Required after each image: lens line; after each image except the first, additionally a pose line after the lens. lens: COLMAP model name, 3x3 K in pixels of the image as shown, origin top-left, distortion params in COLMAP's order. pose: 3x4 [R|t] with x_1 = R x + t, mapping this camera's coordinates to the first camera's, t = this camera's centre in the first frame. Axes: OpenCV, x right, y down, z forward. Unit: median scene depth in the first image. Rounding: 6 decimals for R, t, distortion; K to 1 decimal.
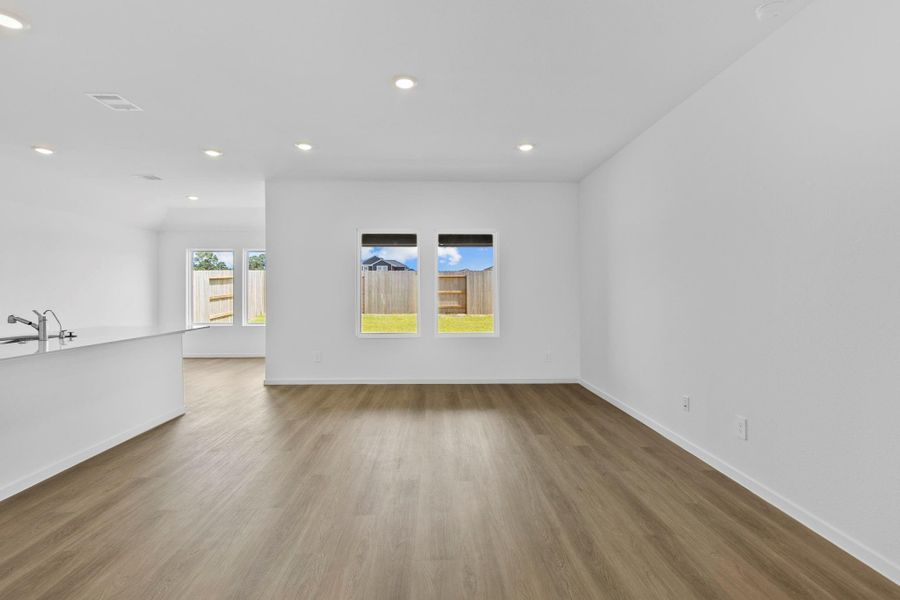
lens RADIAL K [[409.5, 0, 442.2], [0, 409.5, 296.8], [0, 0, 1]] dist [-0.001855, 0.000200]
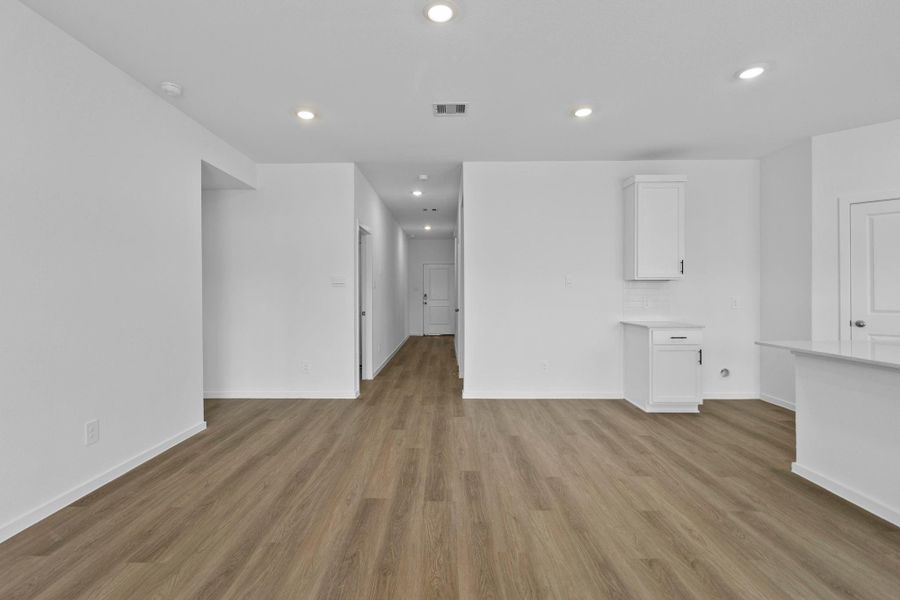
lens RADIAL K [[409.5, 0, 442.2], [0, 409.5, 296.8], [0, 0, 1]] dist [-0.001855, 0.000200]
pose [[-0.999575, 0.004427, 0.028813, -0.125427], [0.005079, 0.999731, 0.022619, -0.018002], [-0.028705, 0.022756, -0.999329, 1.931073]]
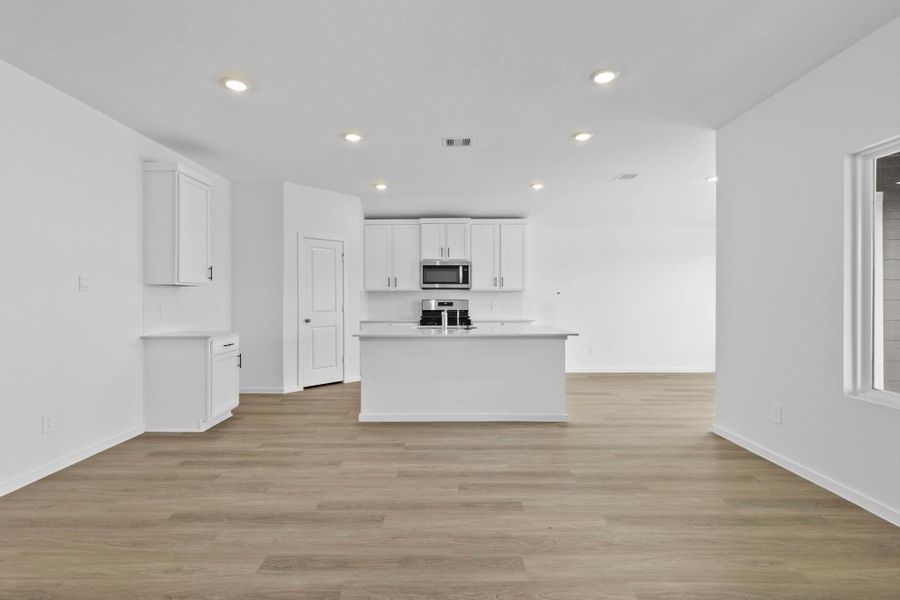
lens RADIAL K [[409.5, 0, 442.2], [0, 409.5, 296.8], [0, 0, 1]] dist [-0.001855, 0.000200]
pose [[-0.030634, -0.000089, -0.999531, 0.543307], [-0.008798, 0.999961, 0.000180, -0.010863], [0.999492, 0.008800, -0.030633, 1.204800]]
